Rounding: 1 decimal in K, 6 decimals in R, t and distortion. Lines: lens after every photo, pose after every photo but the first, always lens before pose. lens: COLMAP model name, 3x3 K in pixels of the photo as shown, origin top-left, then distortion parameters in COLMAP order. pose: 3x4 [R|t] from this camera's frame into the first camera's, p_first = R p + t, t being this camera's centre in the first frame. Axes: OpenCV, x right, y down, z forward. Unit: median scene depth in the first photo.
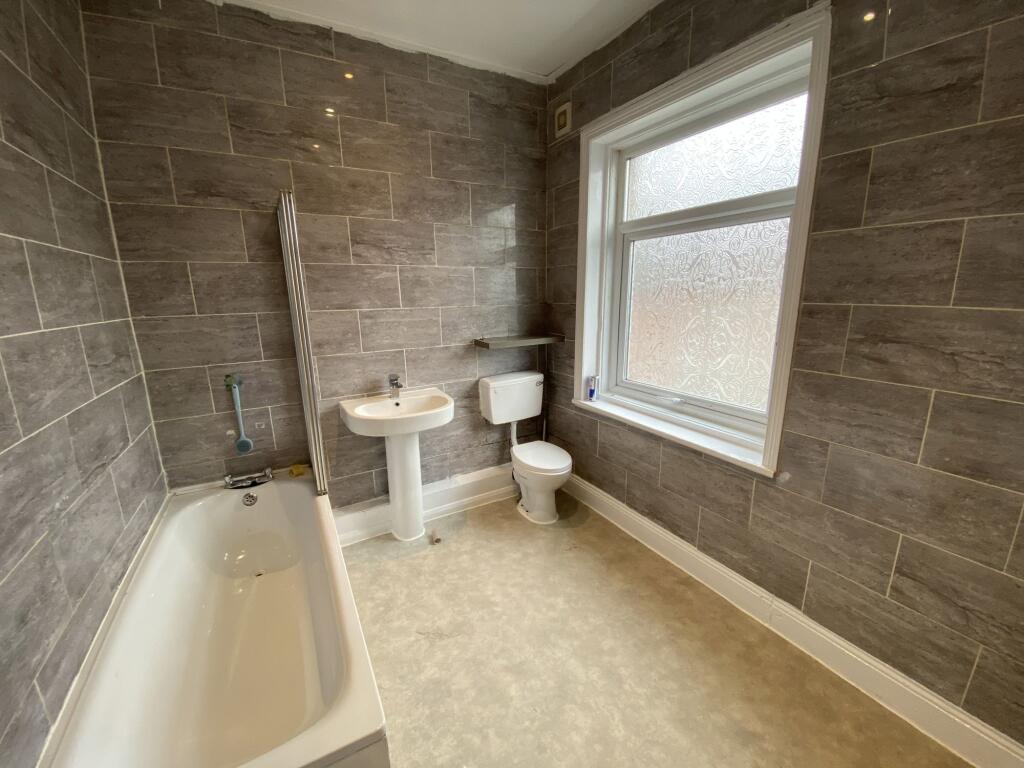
lens RADIAL K [[417.8, 0, 516.9], [0, 417.8, 386.3], [0, 0, 1]] dist [0.004165, -0.005234]
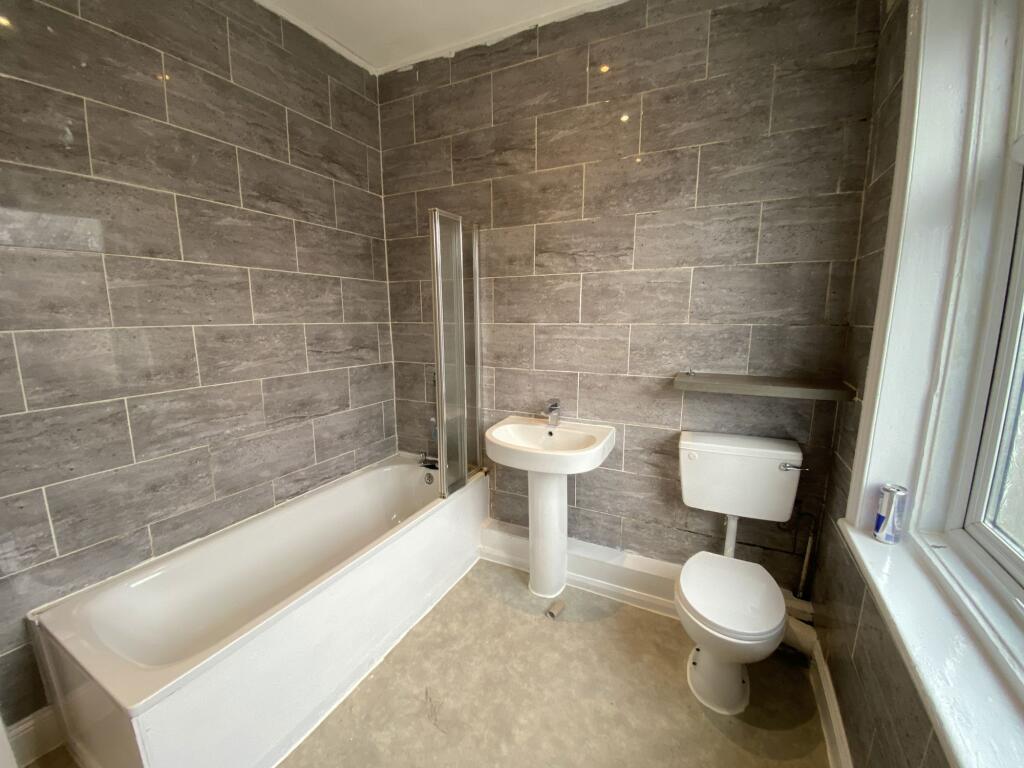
lens RADIAL K [[417.8, 0, 511.2], [0, 417.8, 385.2], [0, 0, 1]] dist [0.004165, -0.005234]
pose [[0.527636, 0.157117, -0.834814, 0.370548], [-0.191664, 0.979424, 0.063194, -0.094133], [0.827566, 0.126660, 0.546893, 0.450782]]
